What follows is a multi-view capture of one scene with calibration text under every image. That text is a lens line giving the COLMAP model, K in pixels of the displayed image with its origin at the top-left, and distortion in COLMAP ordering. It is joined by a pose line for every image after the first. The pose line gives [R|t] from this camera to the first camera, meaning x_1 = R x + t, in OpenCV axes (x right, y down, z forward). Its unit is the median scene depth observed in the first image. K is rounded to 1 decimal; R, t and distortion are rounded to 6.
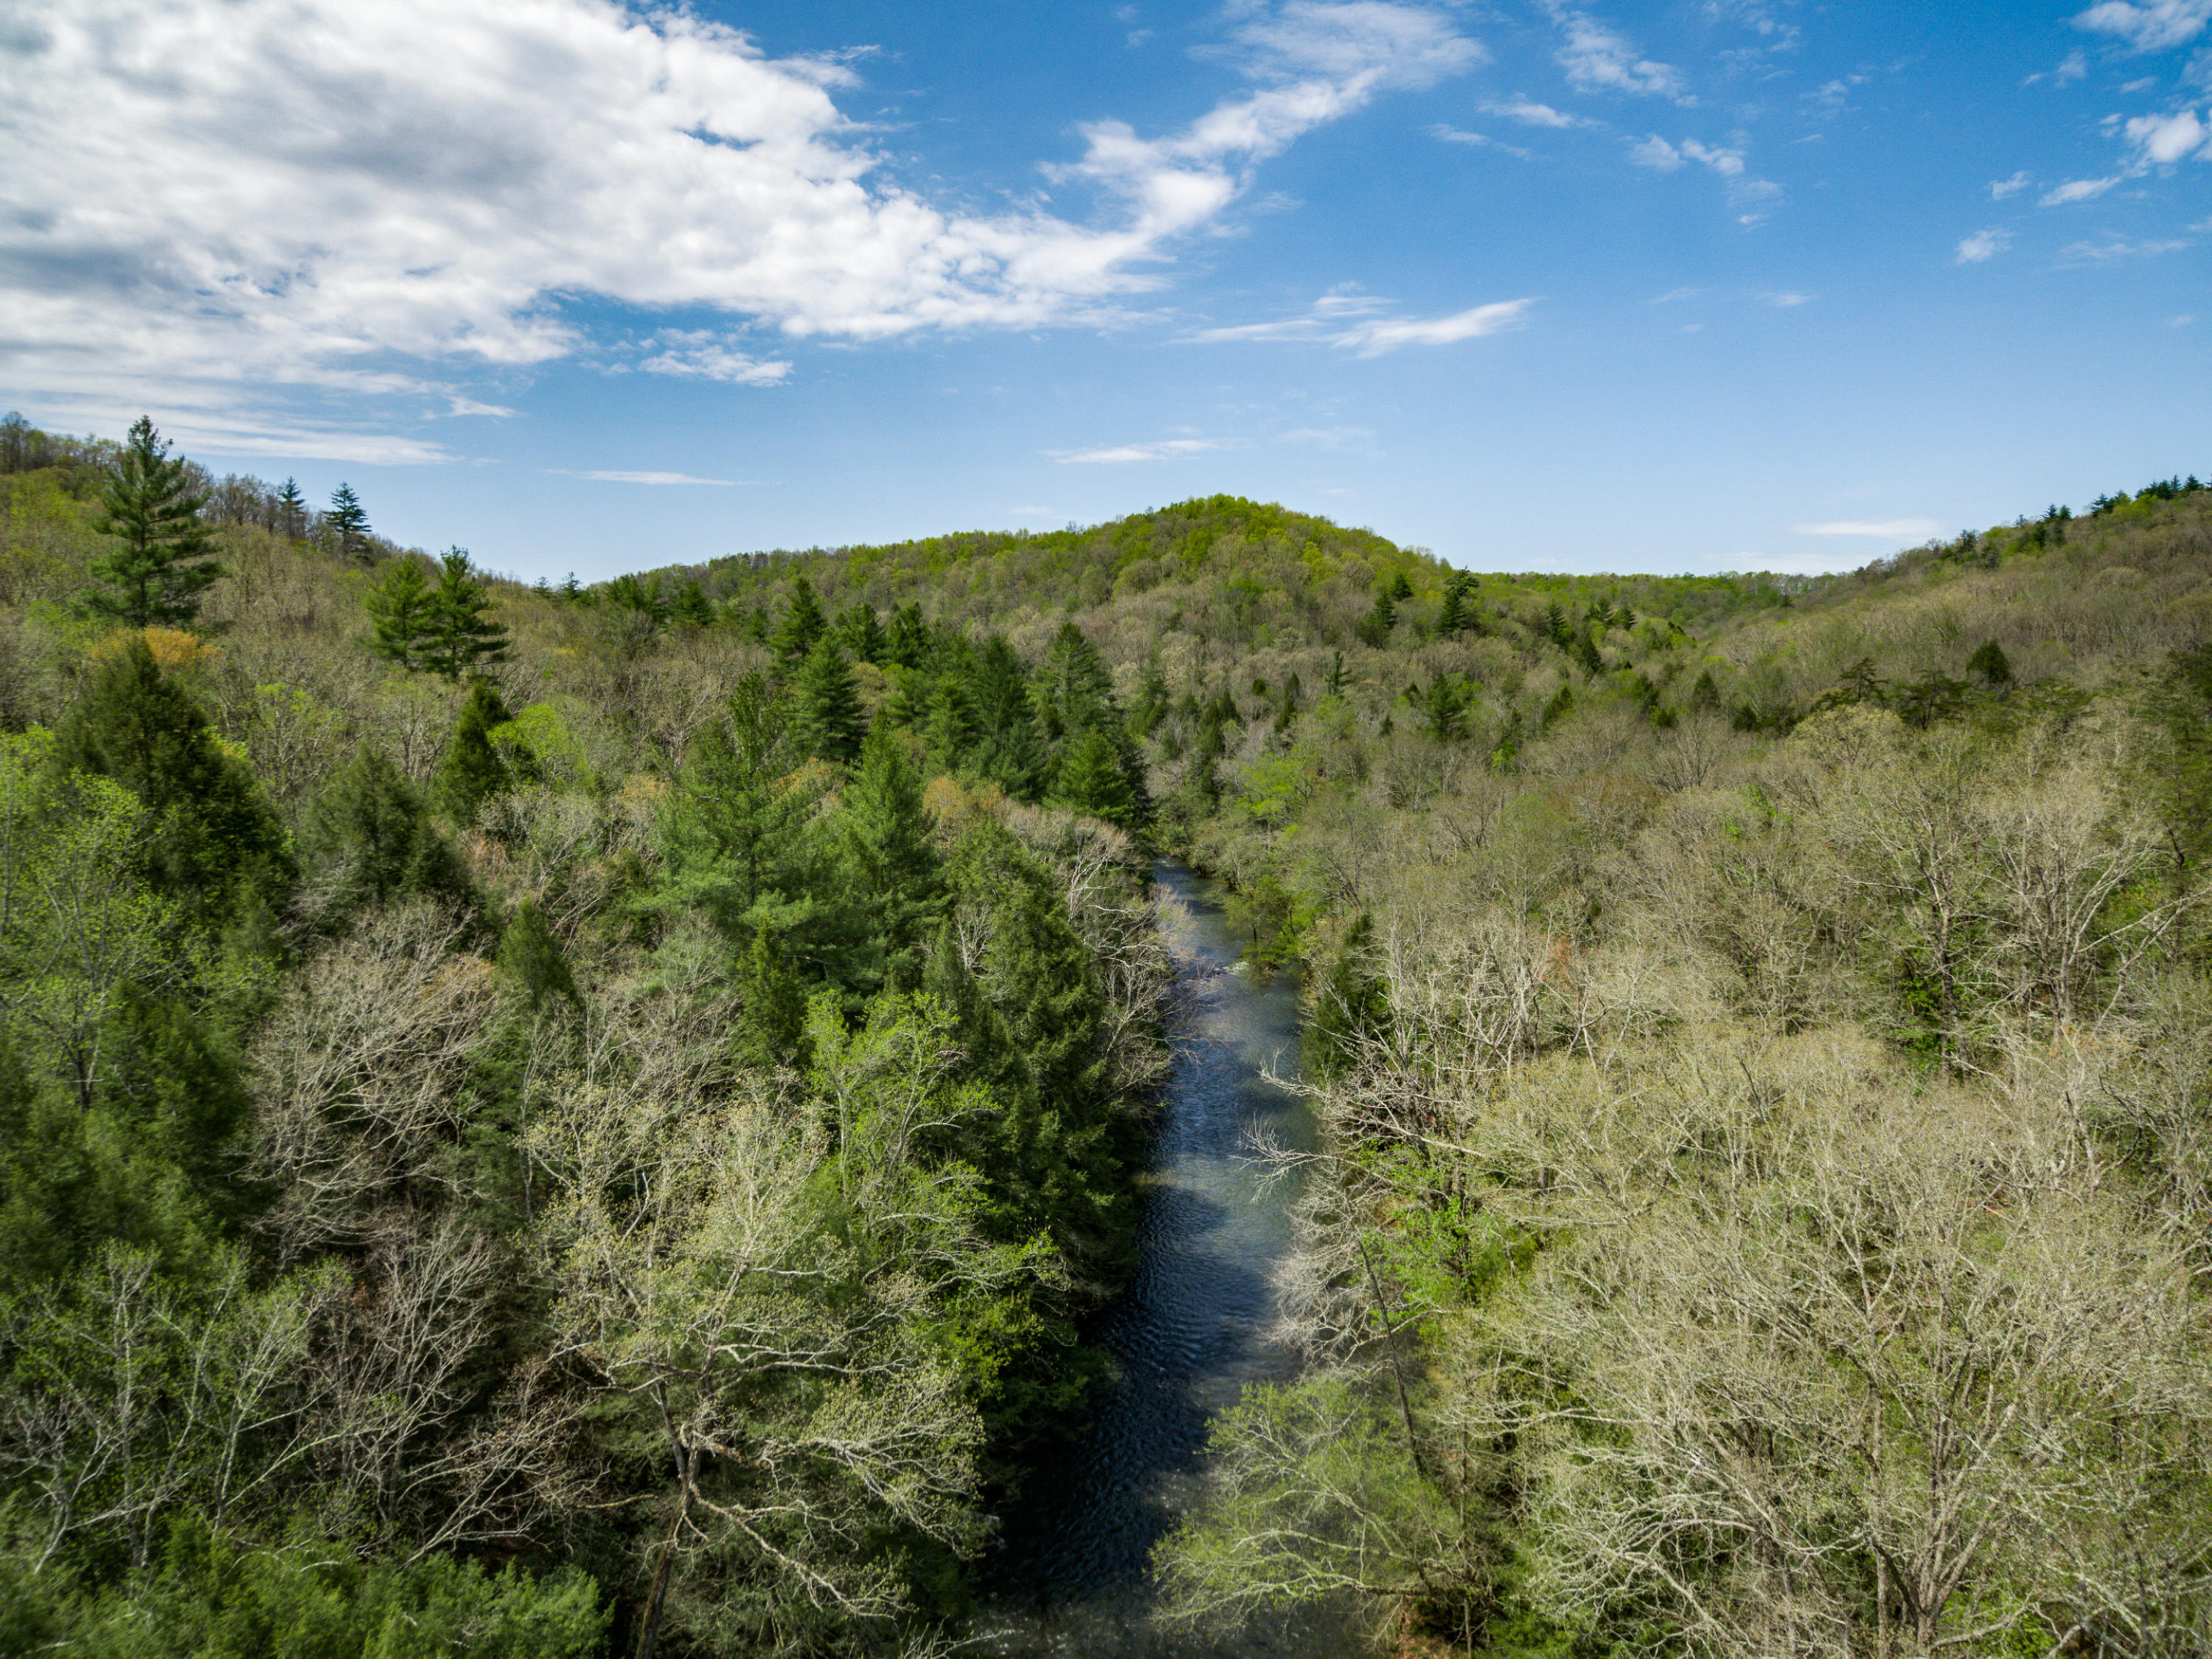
lens RADIAL K [[1300.9, 0, 1101.0], [0, 1300.9, 827.8], [0, 0, 1]] dist [-0.021831, 0.002860]
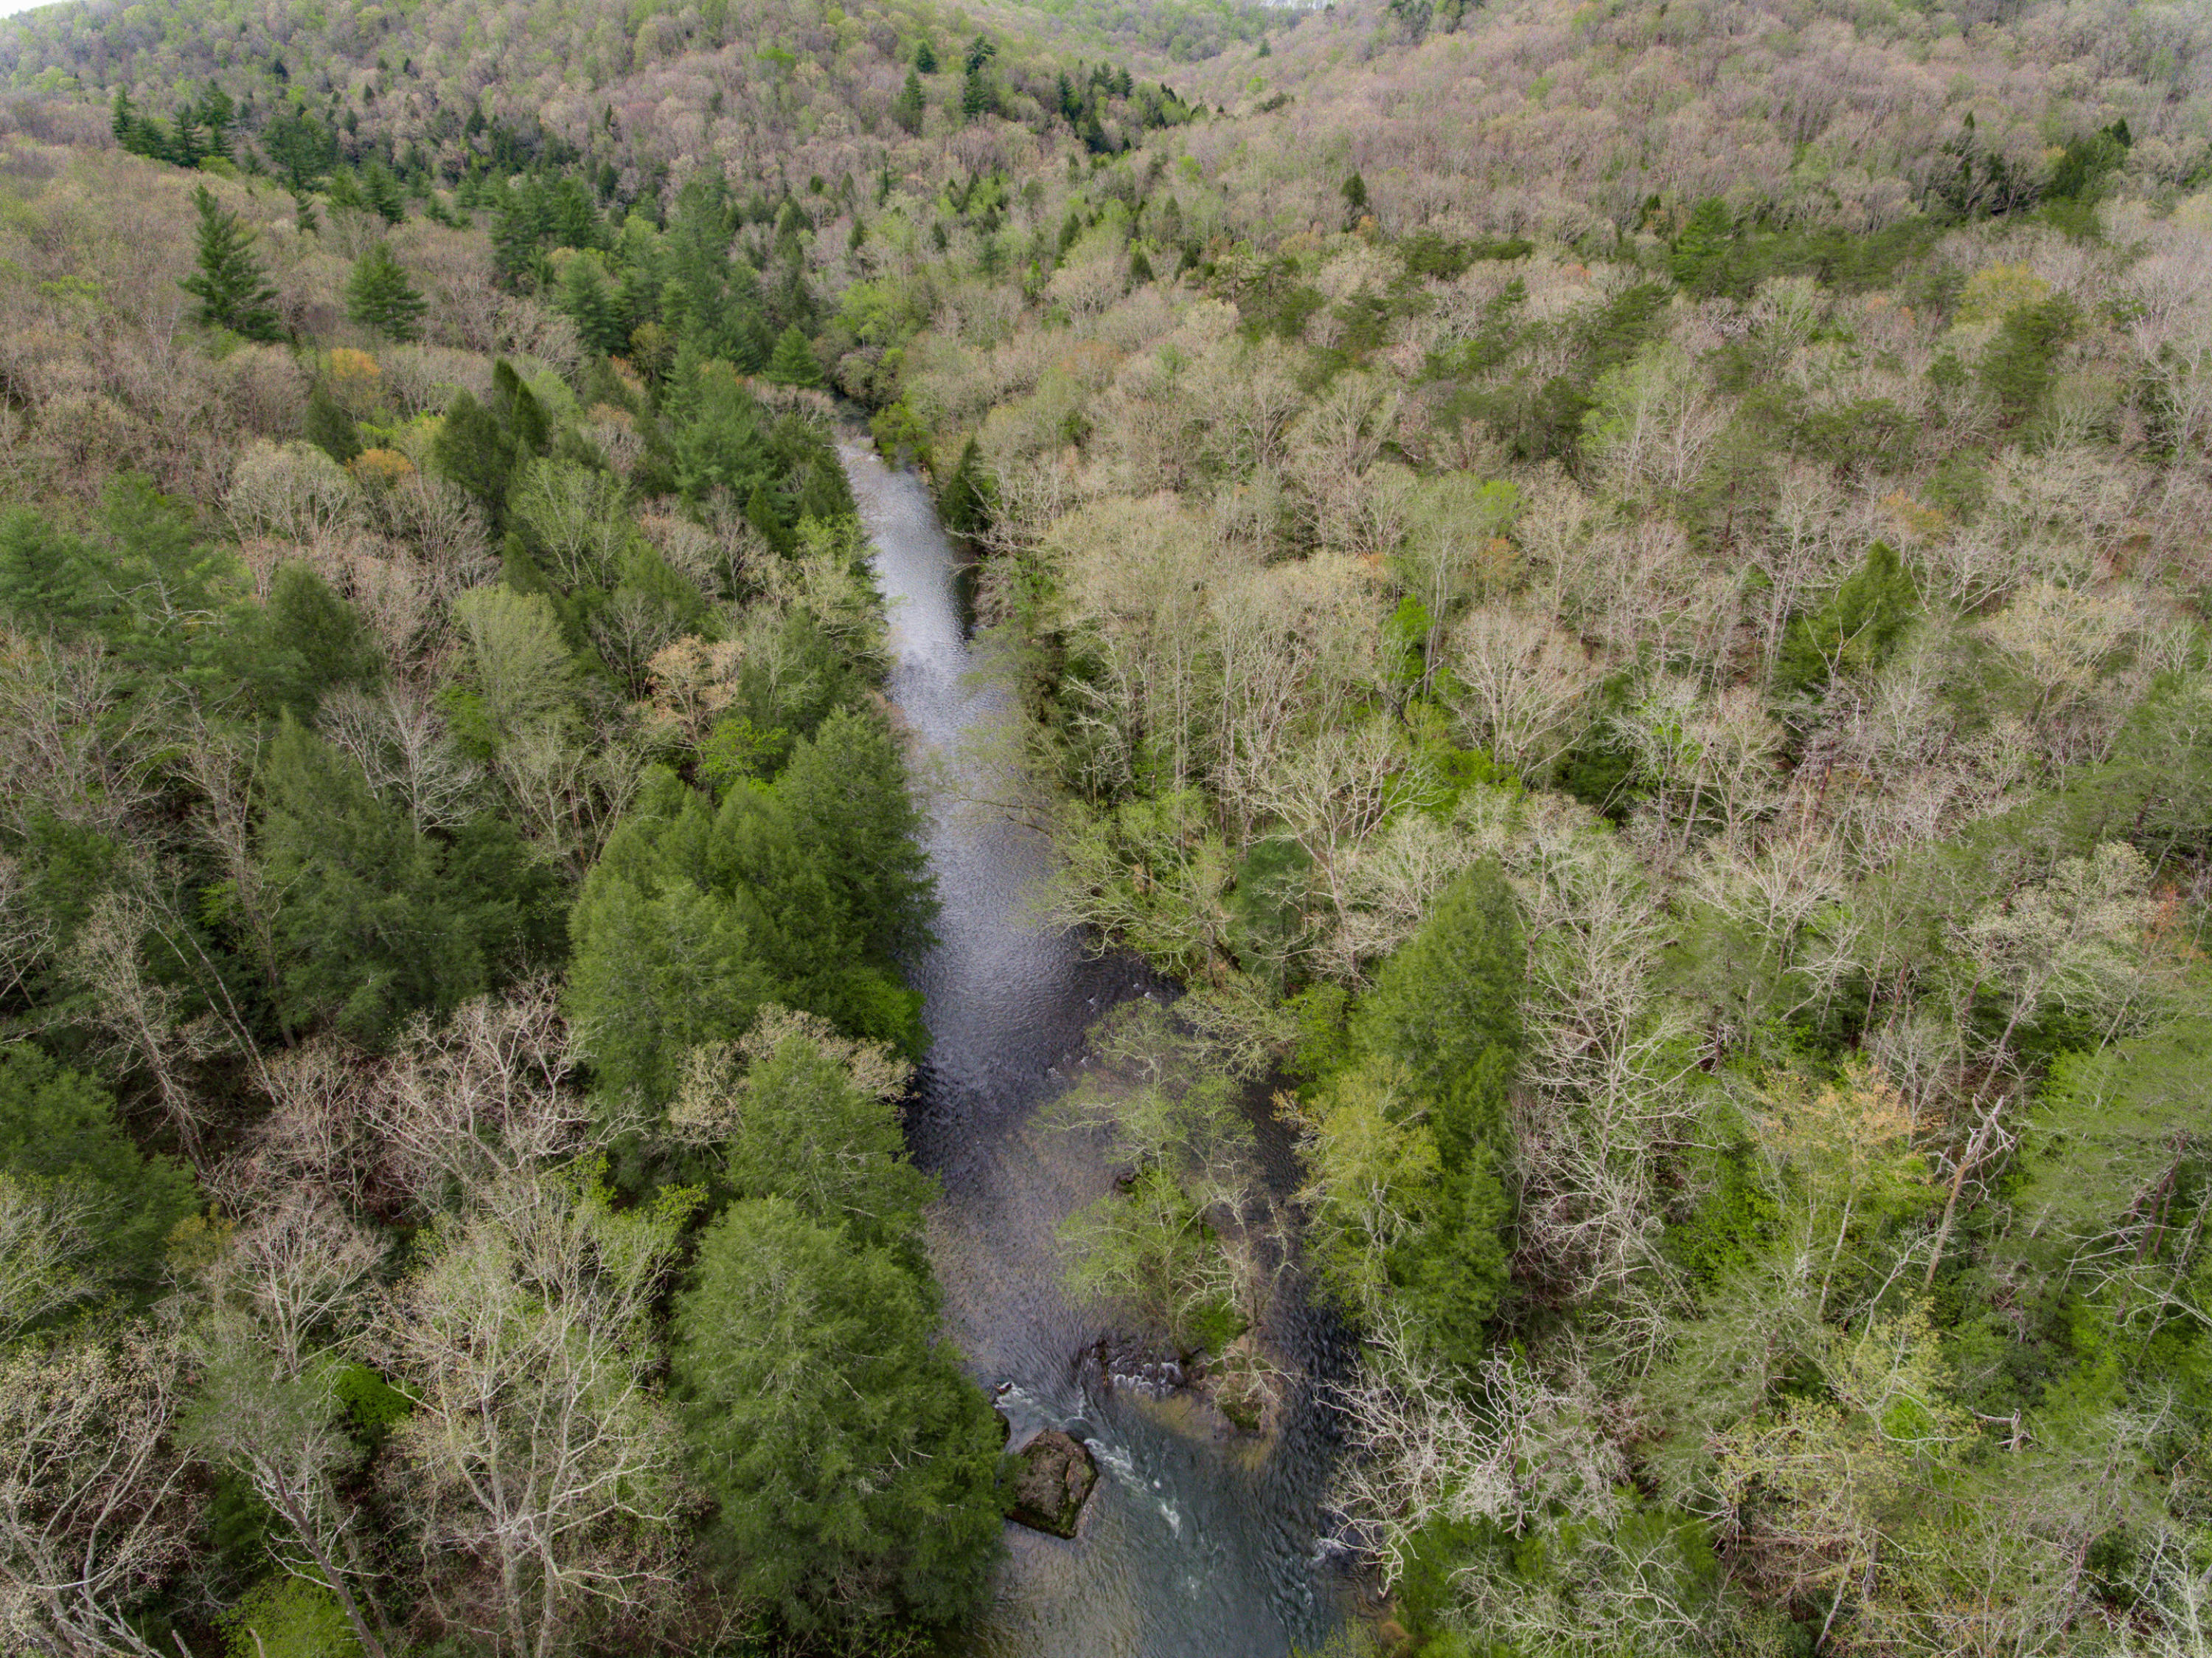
lens RADIAL K [[1301.1, 0, 1087.2], [0, 1301.1, 843.2], [0, 0, 1]] dist [-0.021831, 0.002860]
pose [[0.940098, -0.177995, 0.290747, -0.074608], [0.041692, 0.906496, 0.420151, -0.046659], [-0.338346, -0.382861, 0.859616, -0.225084]]
